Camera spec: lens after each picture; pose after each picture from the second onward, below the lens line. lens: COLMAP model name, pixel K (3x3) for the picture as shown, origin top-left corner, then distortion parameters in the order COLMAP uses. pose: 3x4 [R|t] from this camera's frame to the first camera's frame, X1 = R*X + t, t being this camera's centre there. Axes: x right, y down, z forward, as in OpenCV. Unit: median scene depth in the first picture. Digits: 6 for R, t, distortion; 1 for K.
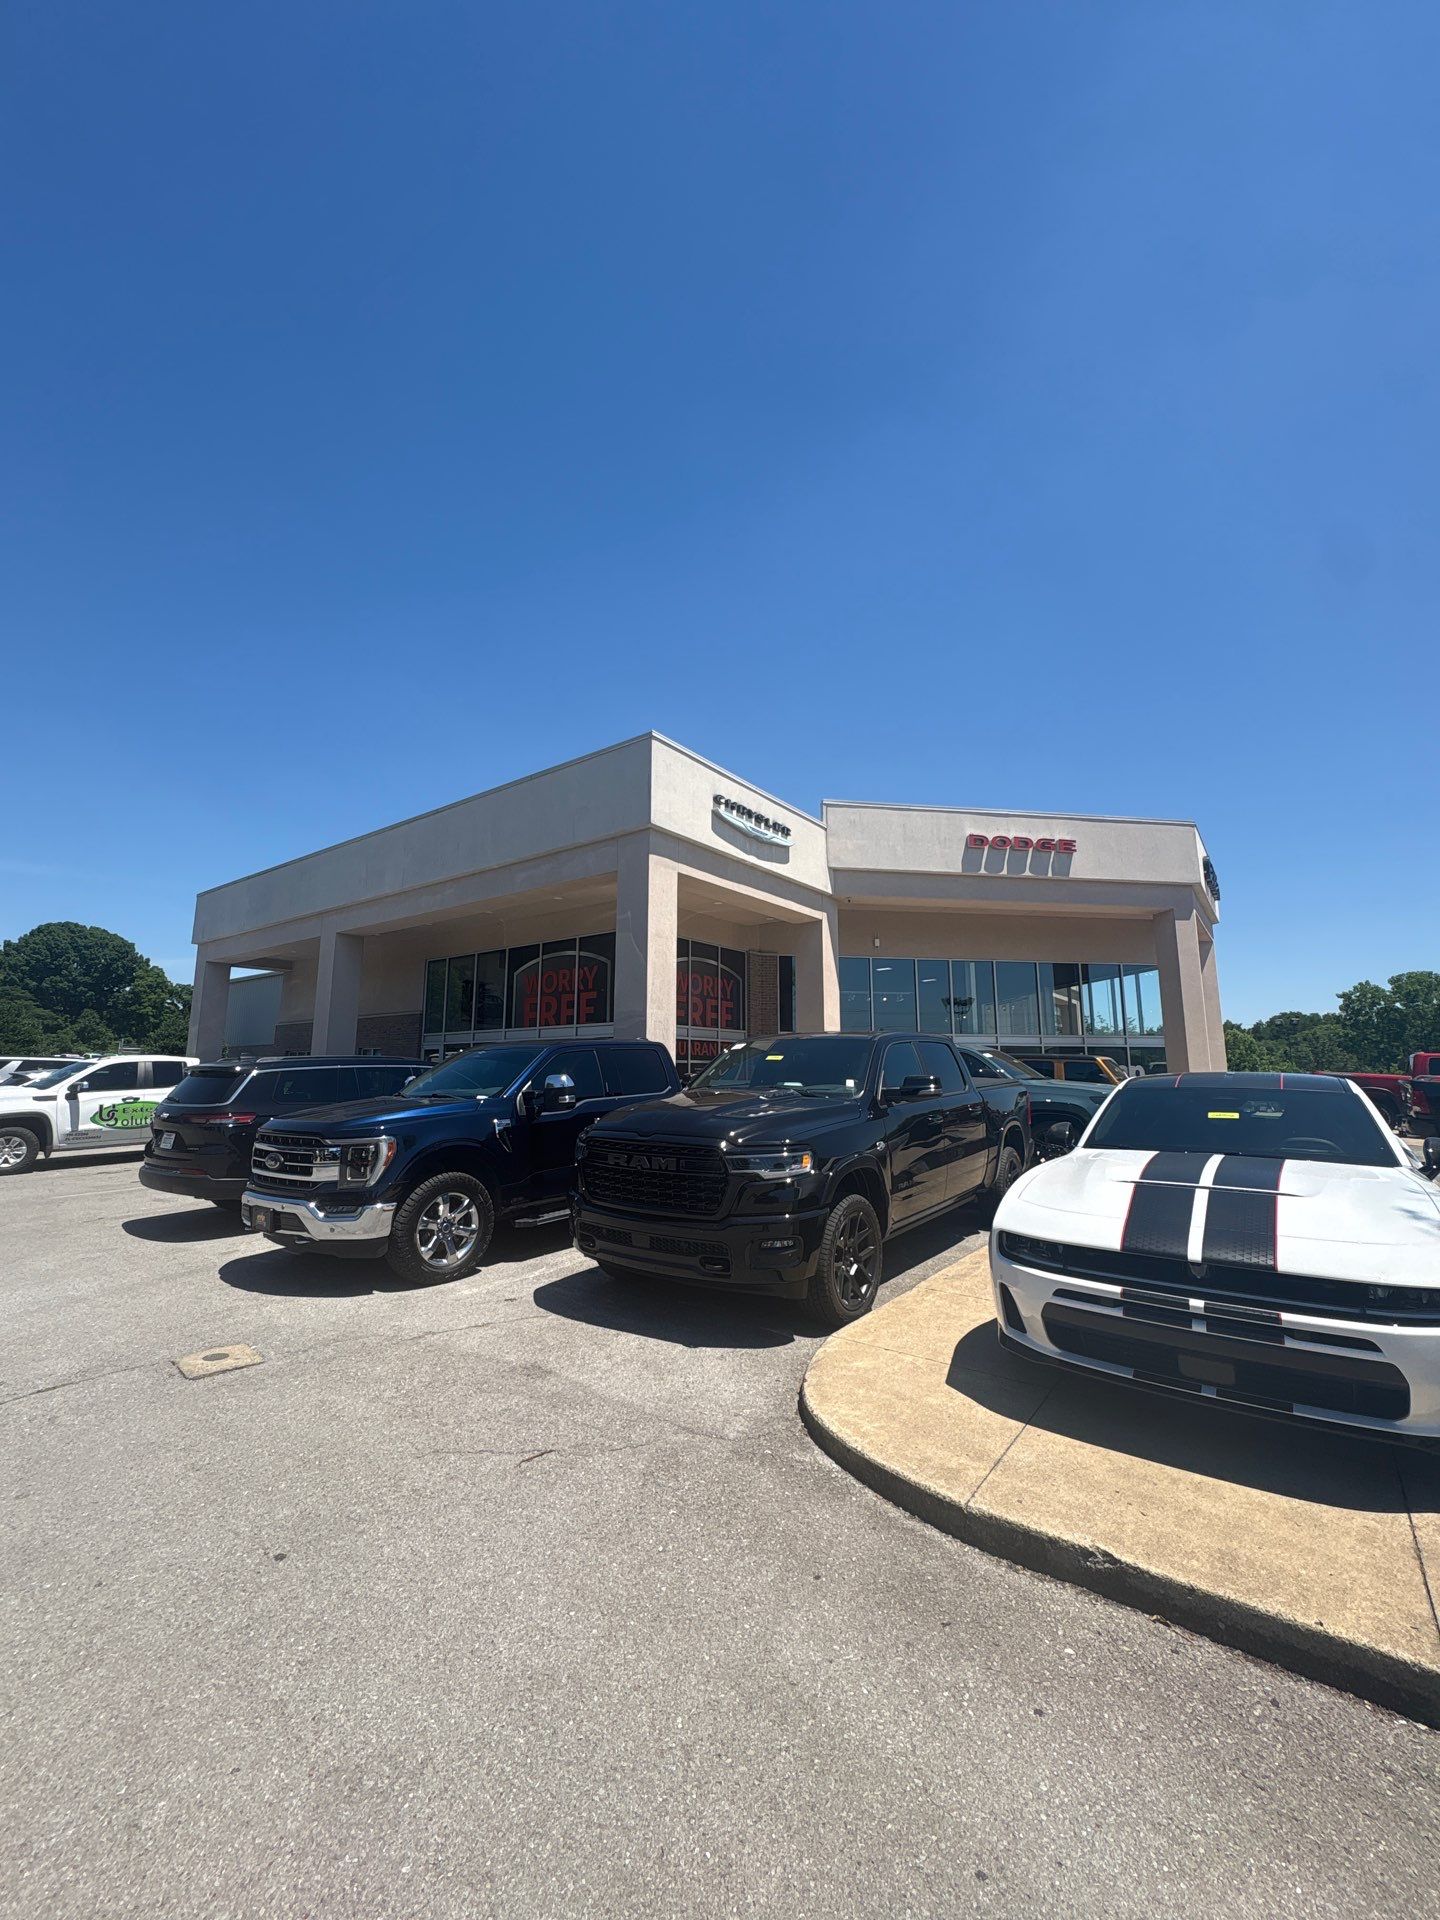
lens RADIAL K [[761.7, 0, 722.8], [0, 761.7, 955.9], [0, 0, 1]] dist [-0.001719, -0.000279]
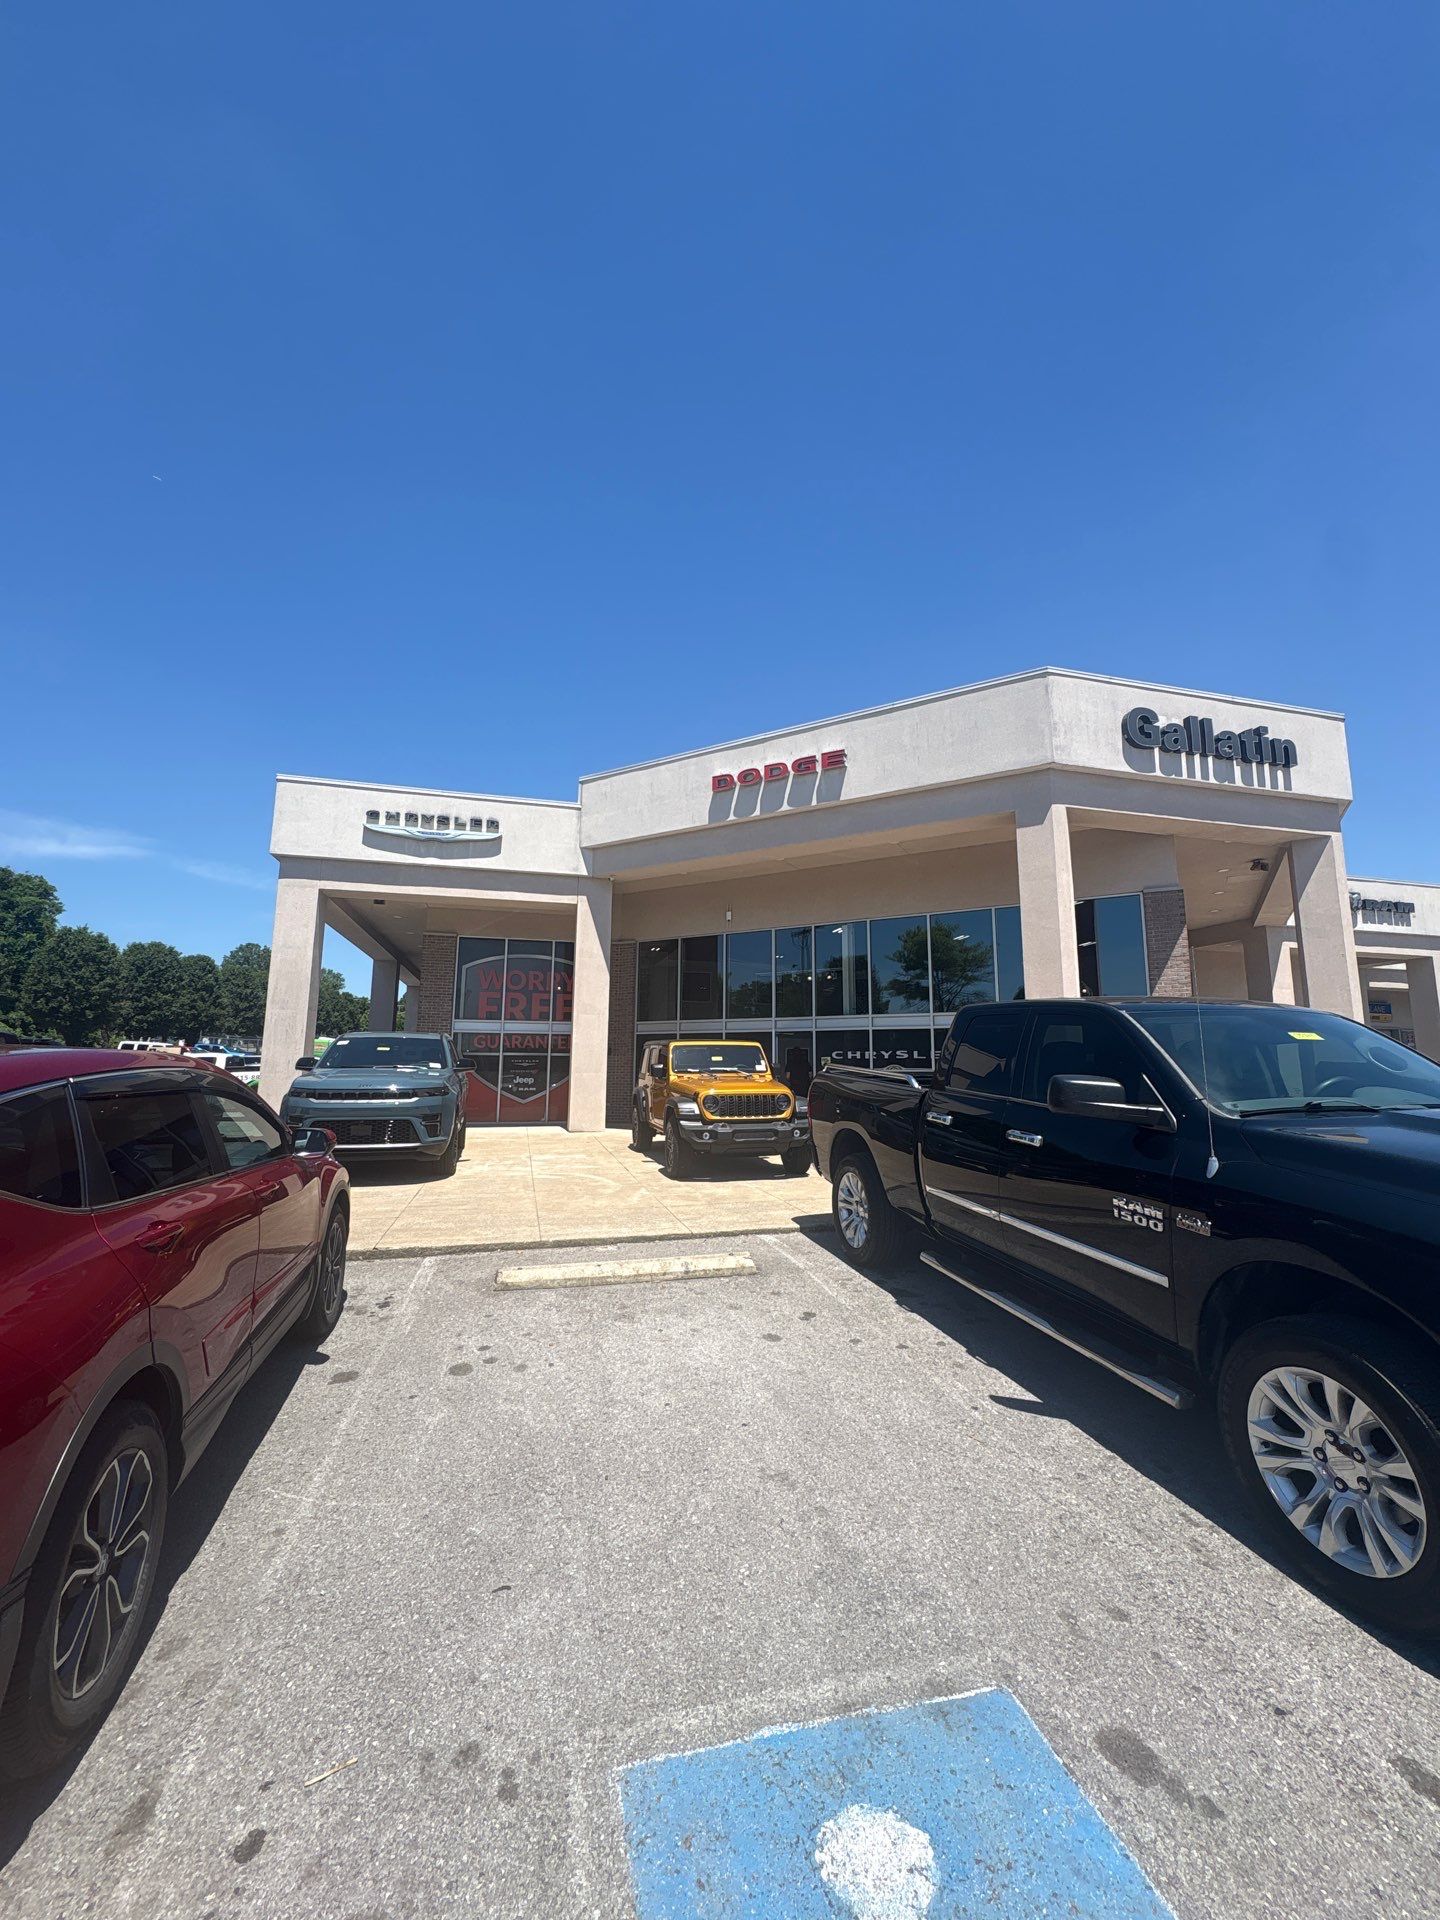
lens RADIAL K [[714.2, 0, 724.5], [0, 714.2, 947.7], [0, 0, 1]] dist [-0.012476, 0.001173]
pose [[0.792429, -0.096030, -0.602358, 0.785702], [0.094237, 0.994947, -0.034646, 0.053429], [0.602641, -0.029310, 0.797474, 0.383209]]
